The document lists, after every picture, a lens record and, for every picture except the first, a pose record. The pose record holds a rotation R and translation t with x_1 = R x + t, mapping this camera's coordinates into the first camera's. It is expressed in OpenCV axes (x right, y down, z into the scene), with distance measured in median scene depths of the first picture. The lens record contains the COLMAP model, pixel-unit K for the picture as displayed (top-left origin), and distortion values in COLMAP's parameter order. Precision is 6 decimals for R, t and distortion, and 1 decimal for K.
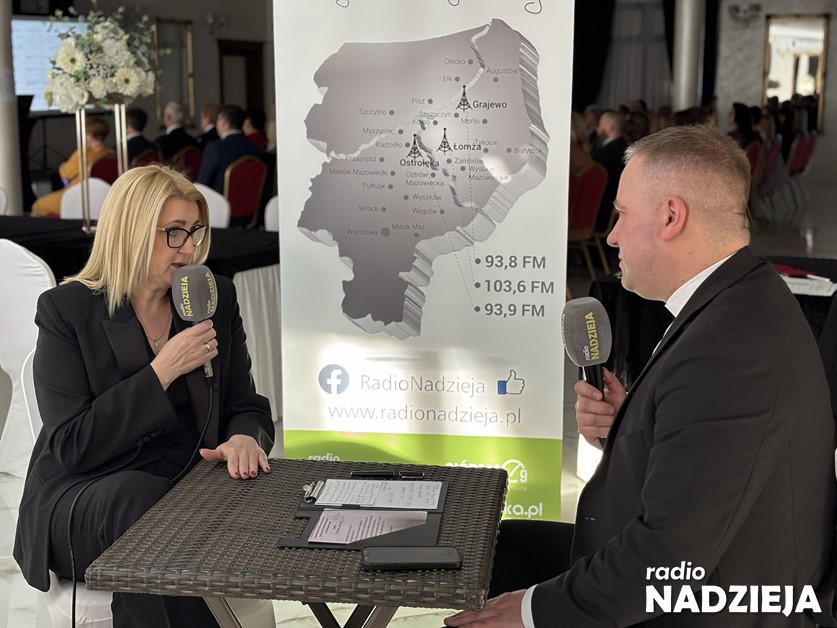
lens RADIAL K [[1269.0, 0, 422.1], [0, 1269.0, 317.8], [0, 0, 1]] dist [0.237302, -0.930072]
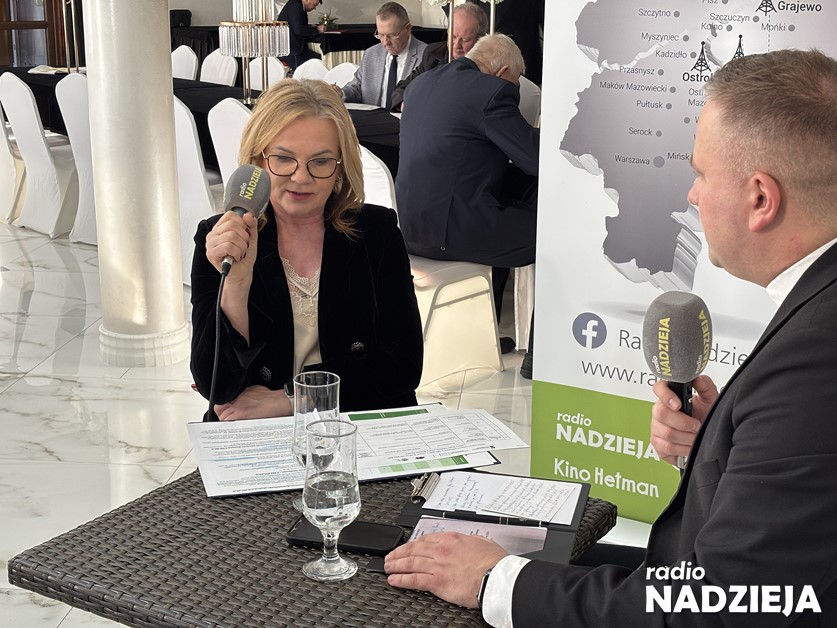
lens RADIAL K [[1262.9, 0, 419.4], [0, 1262.9, 322.5], [0, 0, 1]] dist [0.237881, -0.925612]
pose [[0.914239, 0.116668, -0.388016, 0.161883], [-0.082358, 0.991165, 0.103971, -0.037595], [0.396717, -0.063098, 0.915770, 0.177886]]
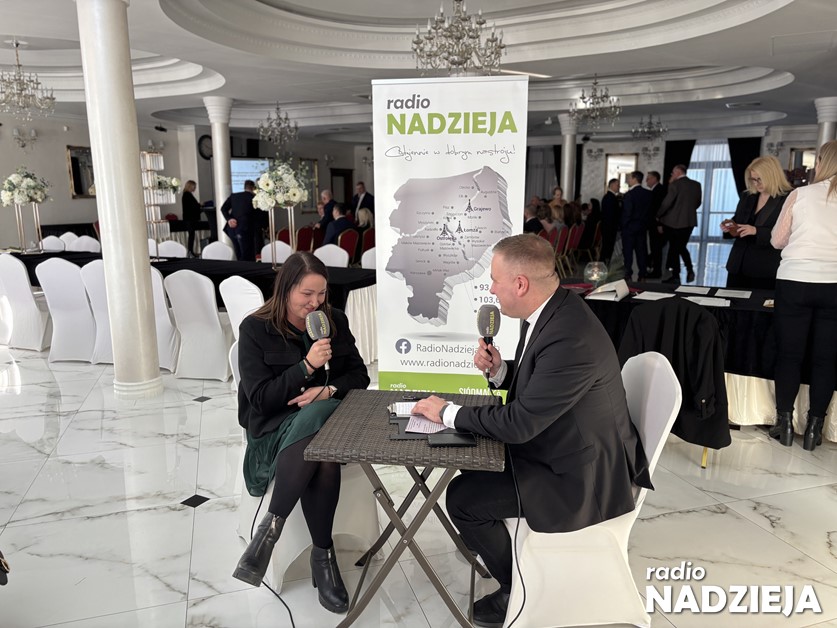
lens RADIAL K [[638.1, 0, 418.5], [0, 638.1, 314.0], [0, 0, 1]] dist [0.067866, -0.071261]
pose [[0.999854, -0.003671, -0.016712, -0.029528], [0.003912, 0.999888, 0.014422, -0.017397], [0.016657, -0.014485, 0.999756, -0.000824]]
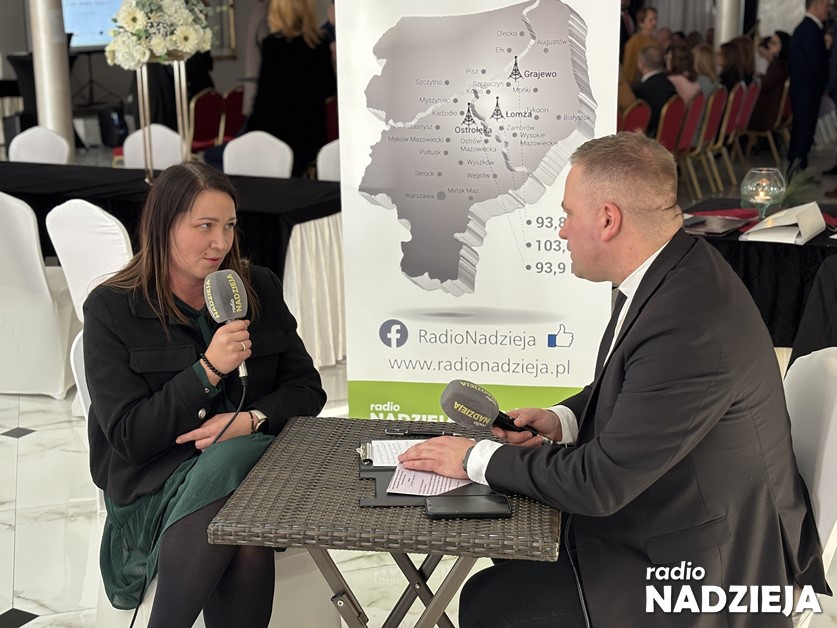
lens RADIAL K [[1271.9, 0, 418.5], [0, 1271.9, 314.0], [0, 0, 1]] dist [0.211328, -0.778520]
pose [[0.999430, -0.007727, -0.032854, -0.013792], [0.009639, 0.998244, 0.058449, -0.031306], [0.032345, -0.058733, 0.997750, -0.067567]]
